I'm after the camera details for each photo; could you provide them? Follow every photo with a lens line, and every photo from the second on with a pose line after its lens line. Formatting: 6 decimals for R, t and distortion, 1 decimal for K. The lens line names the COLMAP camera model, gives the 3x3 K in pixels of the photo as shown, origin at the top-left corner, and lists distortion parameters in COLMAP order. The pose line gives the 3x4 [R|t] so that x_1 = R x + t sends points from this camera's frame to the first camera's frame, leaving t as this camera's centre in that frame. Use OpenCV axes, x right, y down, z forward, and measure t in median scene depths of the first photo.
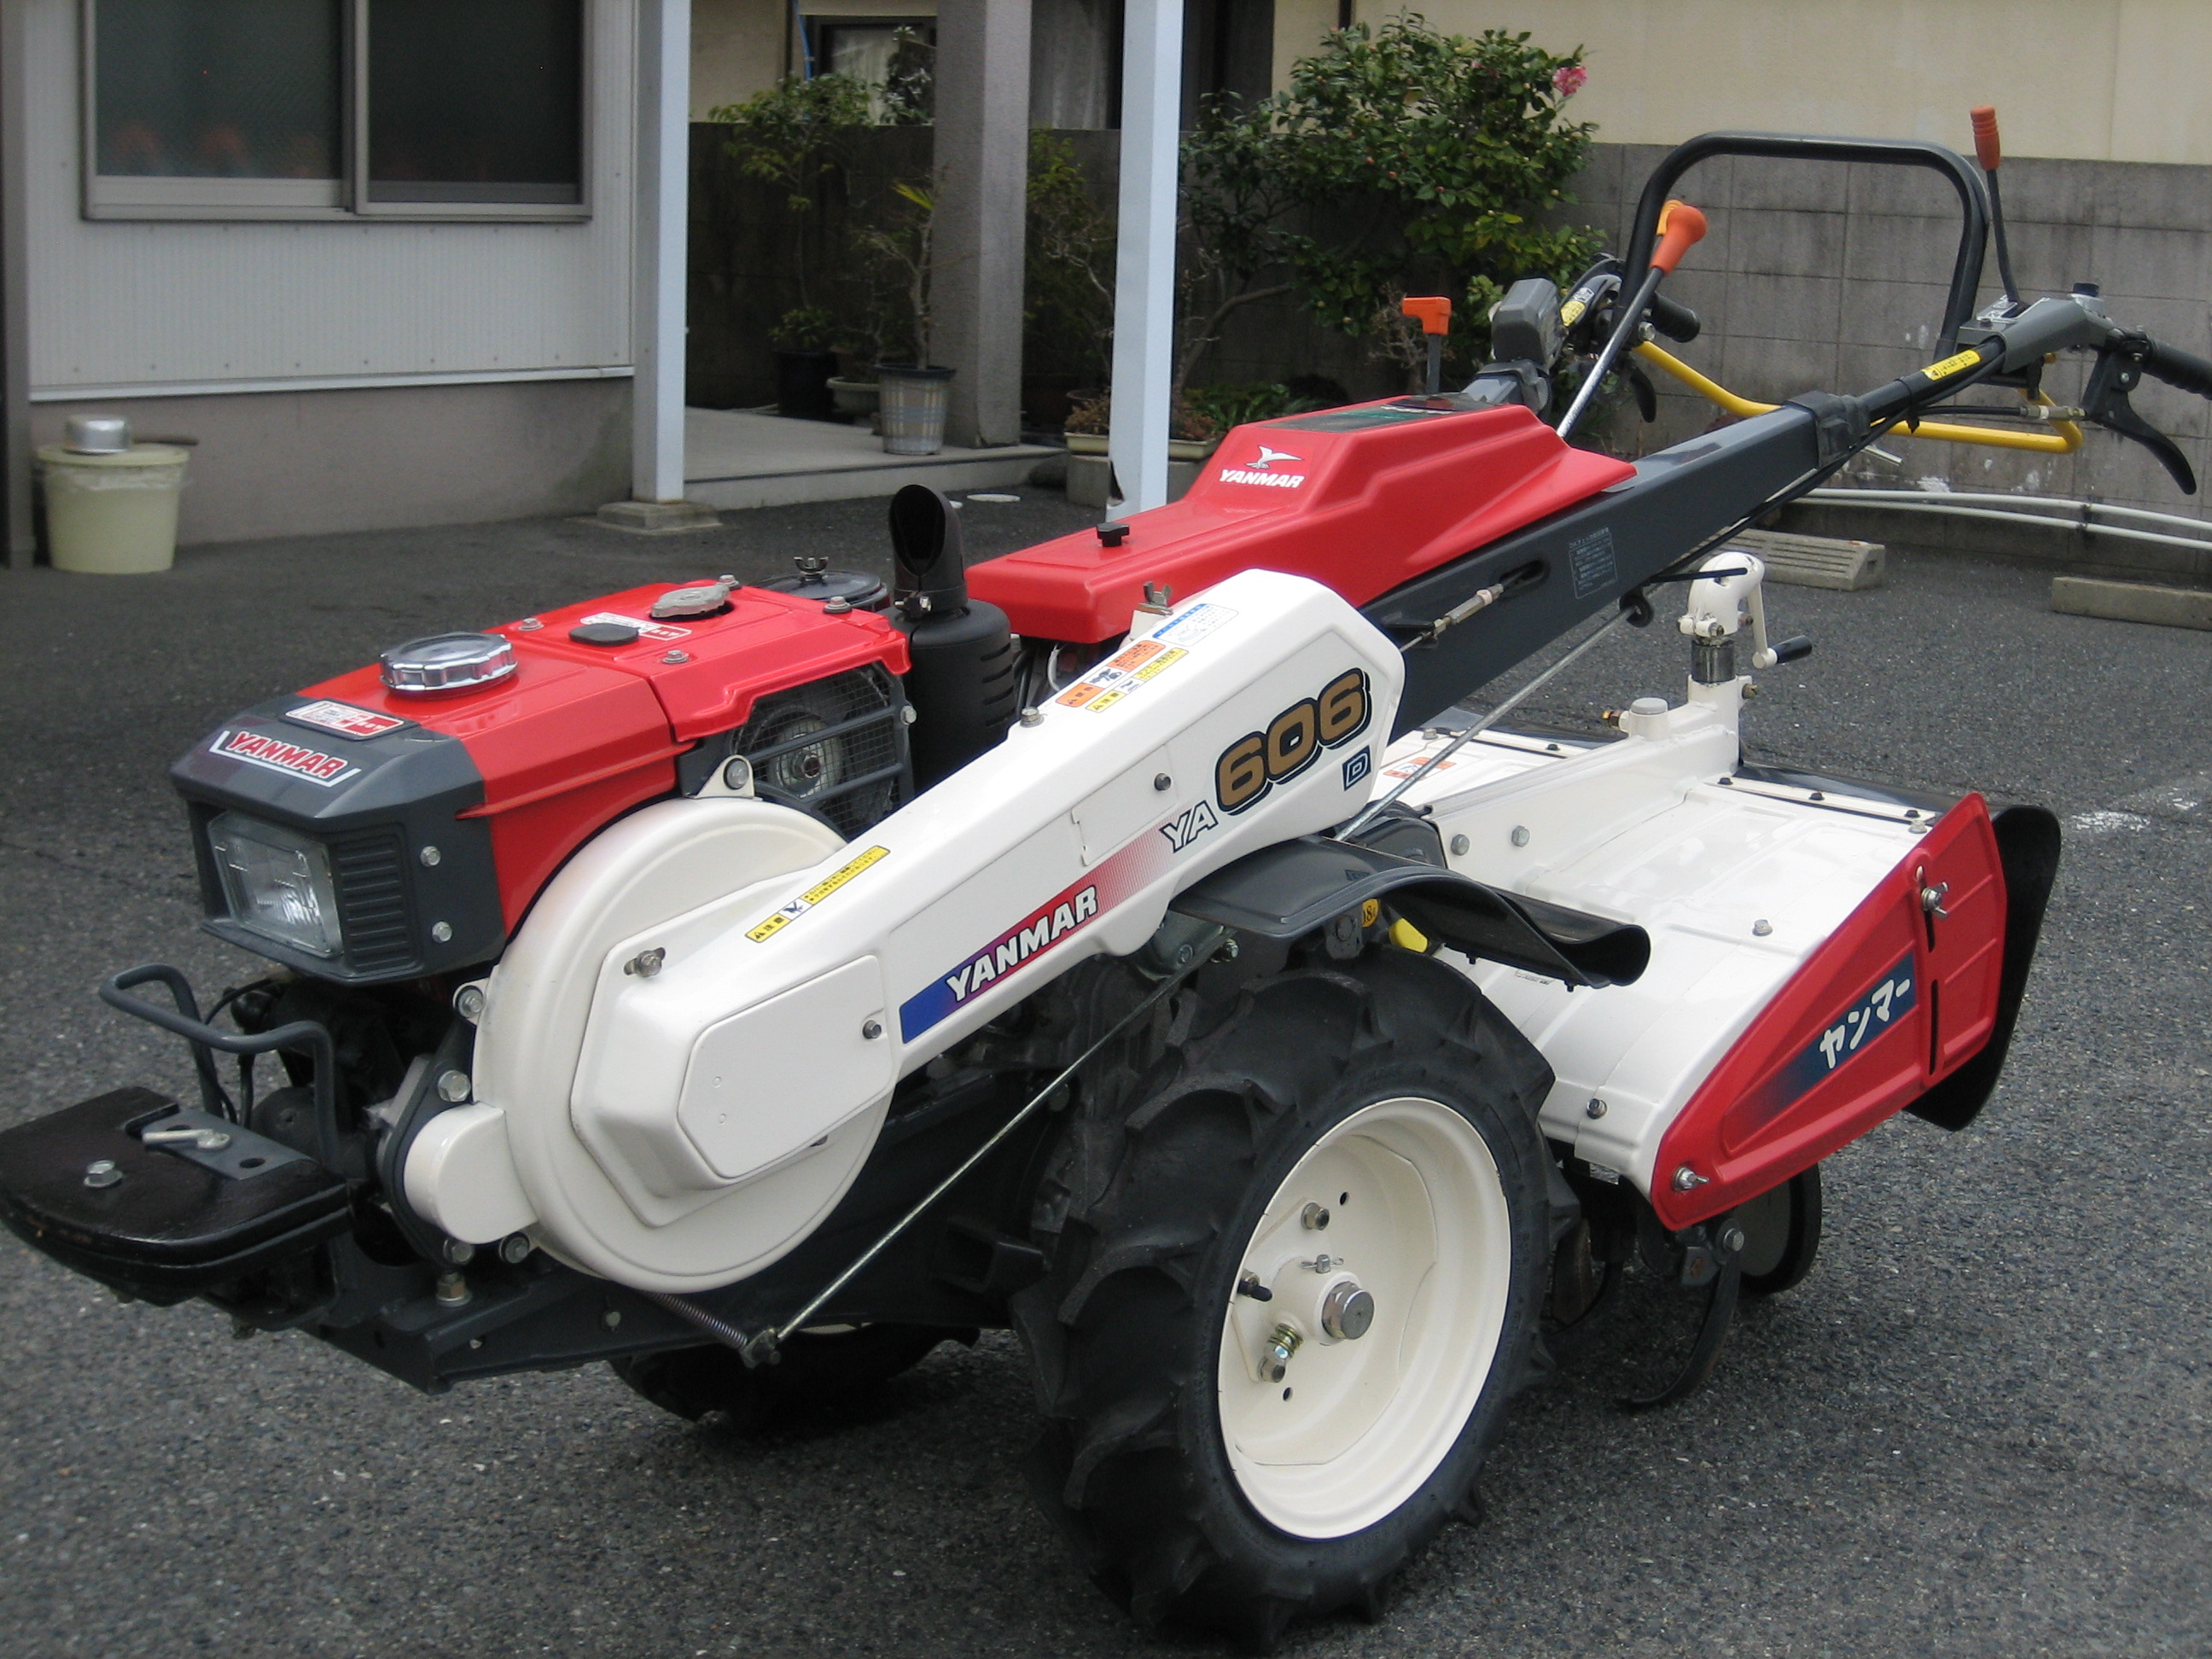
lens RADIAL K [[3316.4, 0, 1106.0], [0, 3316.4, 829.5], [0, 0, 1]] dist [-0.114646, 0.154152]
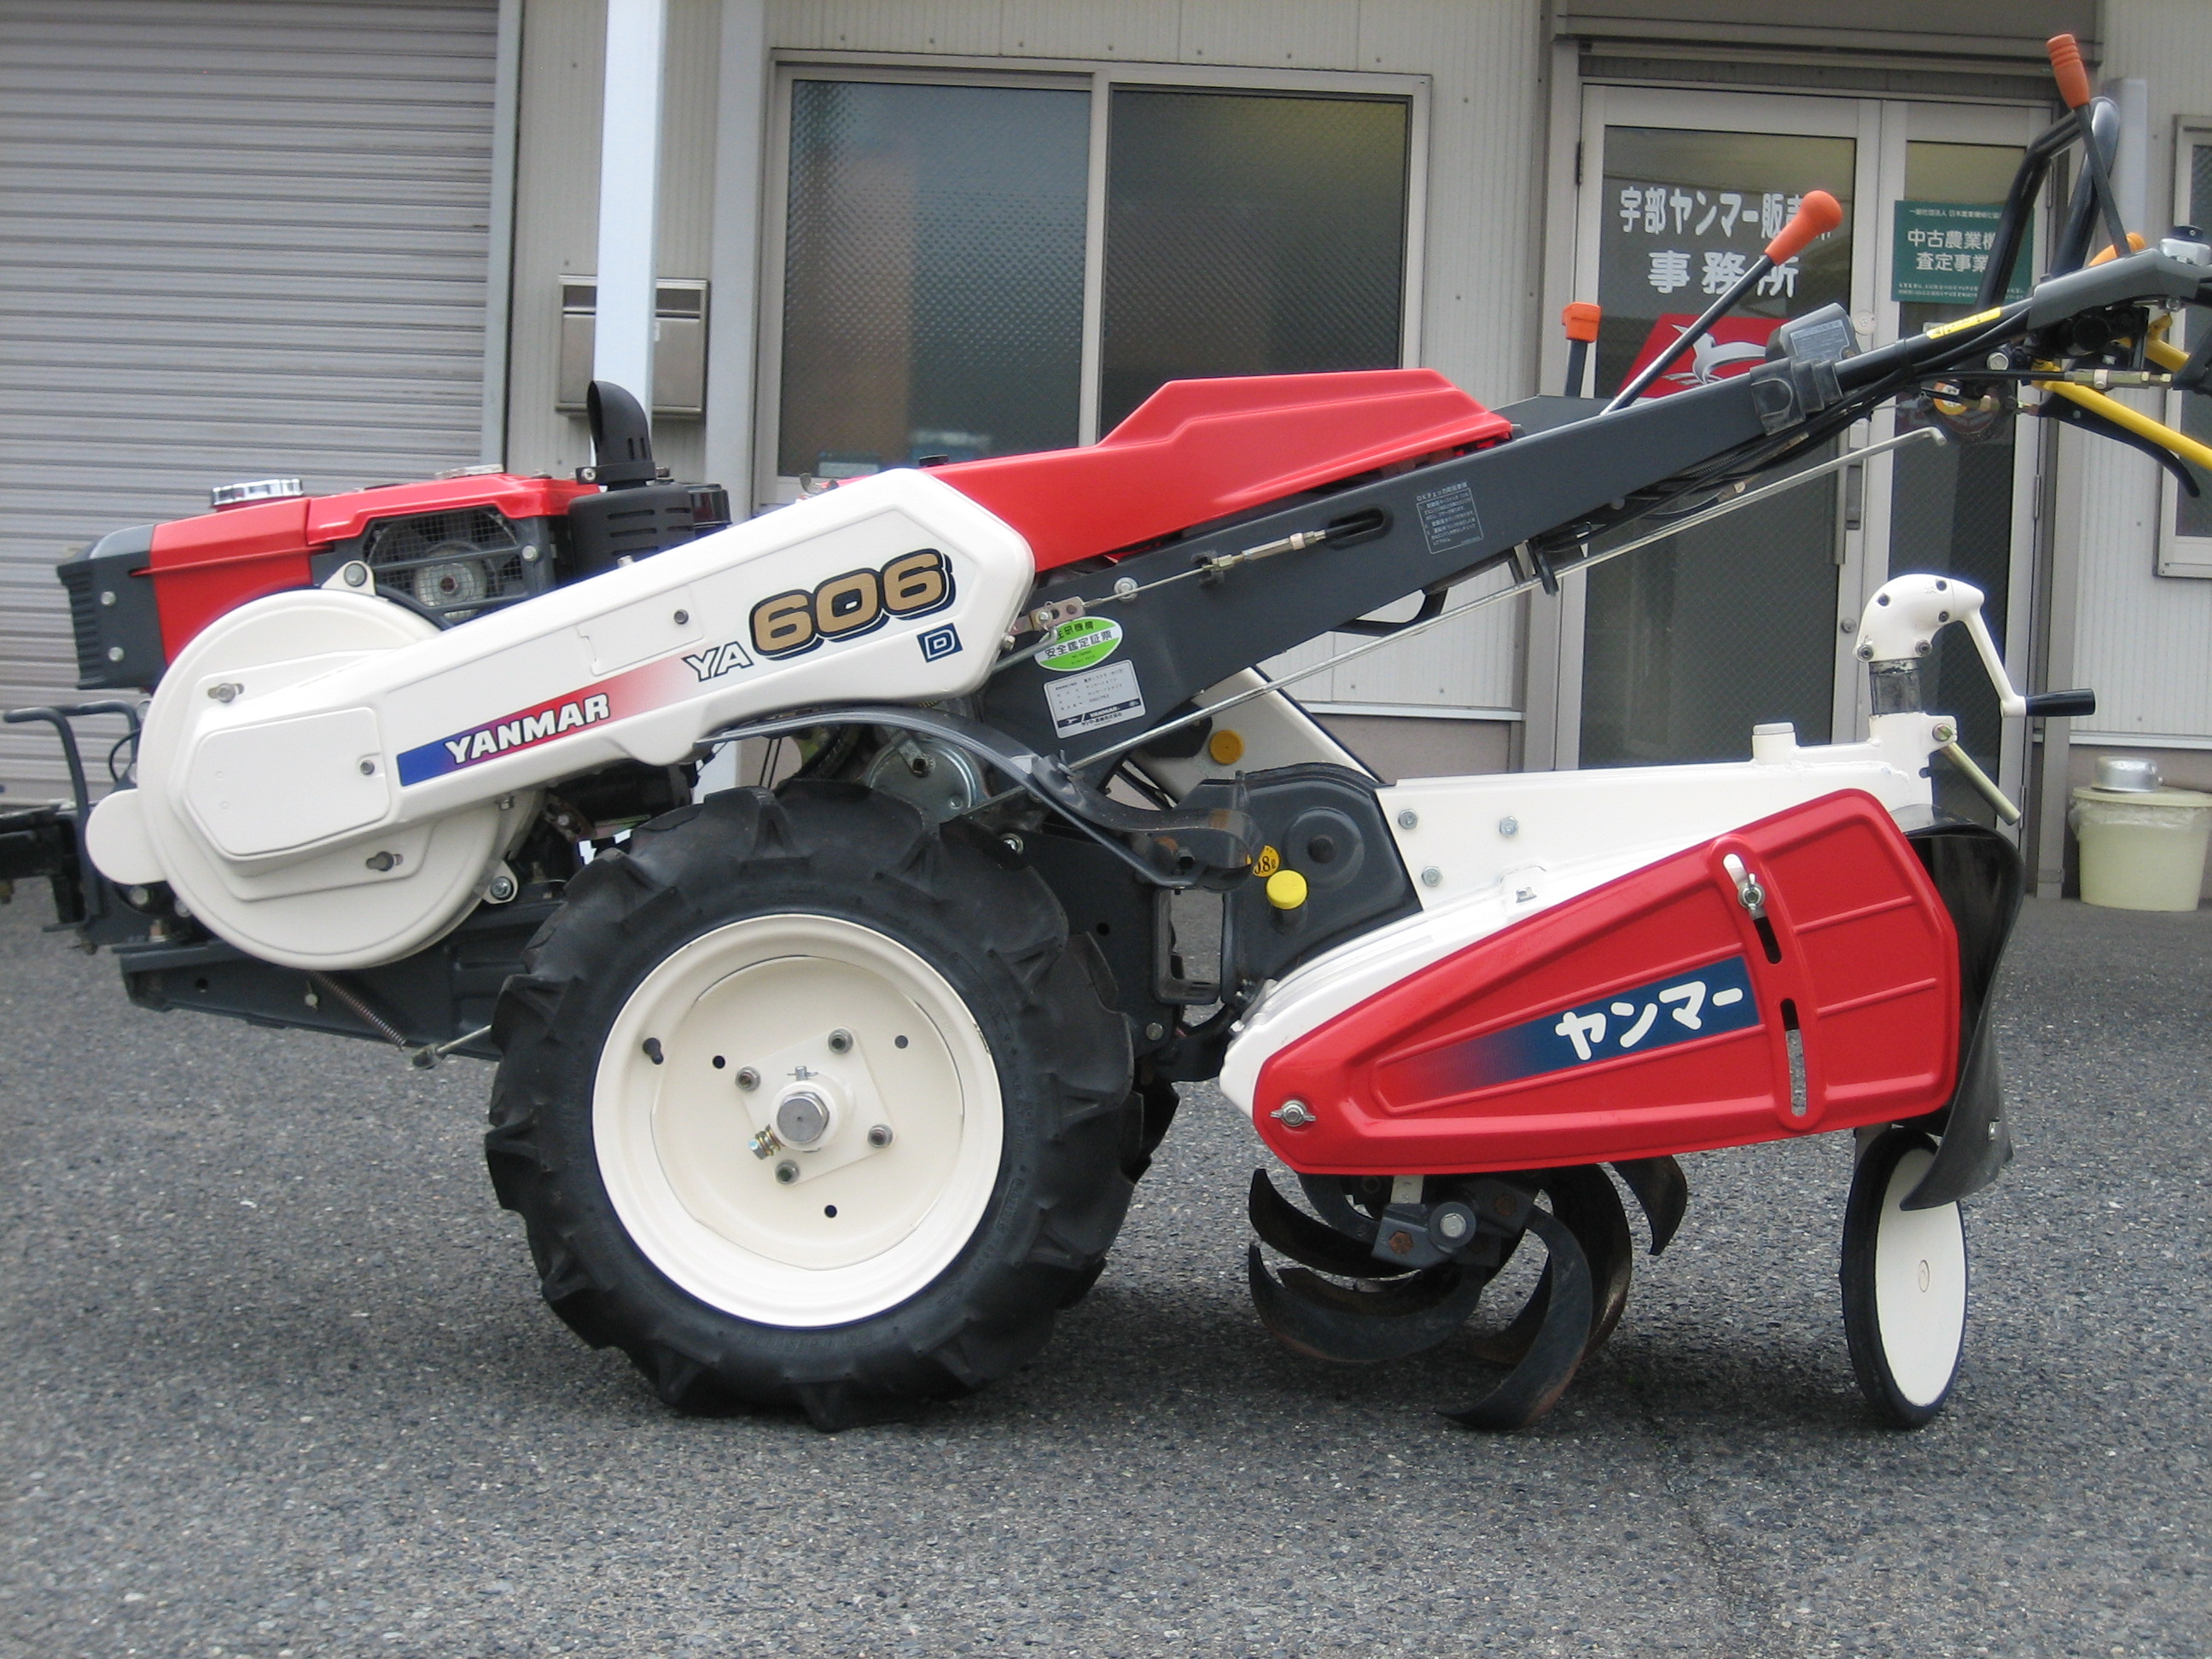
lens RADIAL K [[3278.7, 0, 1106.1], [0, 3278.7, 805.6], [0, 0, 1]] dist [-0.118043, -0.031597]
pose [[0.632389, 0.037460, -0.773745, 0.974105], [-0.168766, 0.981500, -0.090416, 0.126026], [0.756044, 0.187760, 0.627012, 0.381447]]
